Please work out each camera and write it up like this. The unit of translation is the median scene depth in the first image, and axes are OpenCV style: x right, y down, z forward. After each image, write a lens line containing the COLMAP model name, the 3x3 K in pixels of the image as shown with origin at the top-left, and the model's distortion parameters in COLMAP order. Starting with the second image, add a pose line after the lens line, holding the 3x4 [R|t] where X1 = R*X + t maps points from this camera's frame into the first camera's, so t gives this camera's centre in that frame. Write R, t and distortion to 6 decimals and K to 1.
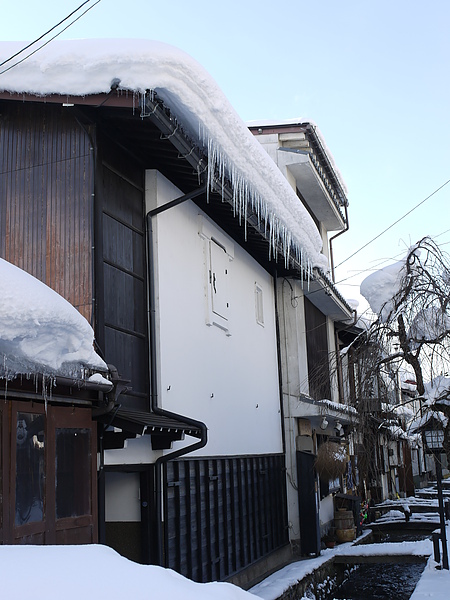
lens RADIAL K [[754.0, 0, 223.5], [0, 754.0, 298.8], [0, 0, 1]] dist [-0.056492, 0.000000]
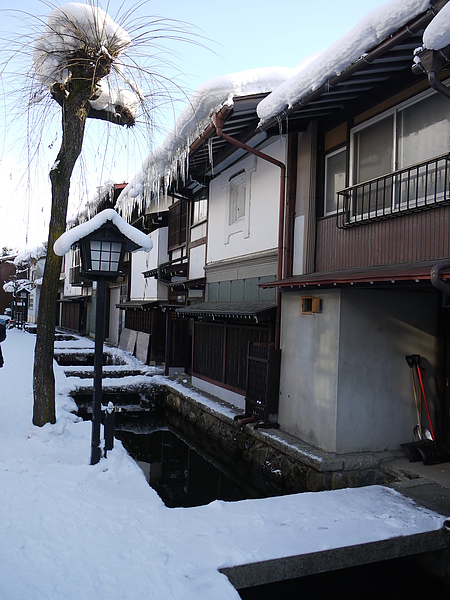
lens RADIAL K [[492.5, 0, 224.8], [0, 492.5, 299.5], [0, 0, 1]] dist [0.000349, 0.000034]
pose [[0.757083, 0.080489, 0.648341, 0.081462], [-0.205054, 0.971510, 0.118837, 0.123588], [-0.620305, -0.222914, 0.752018, 0.510168]]
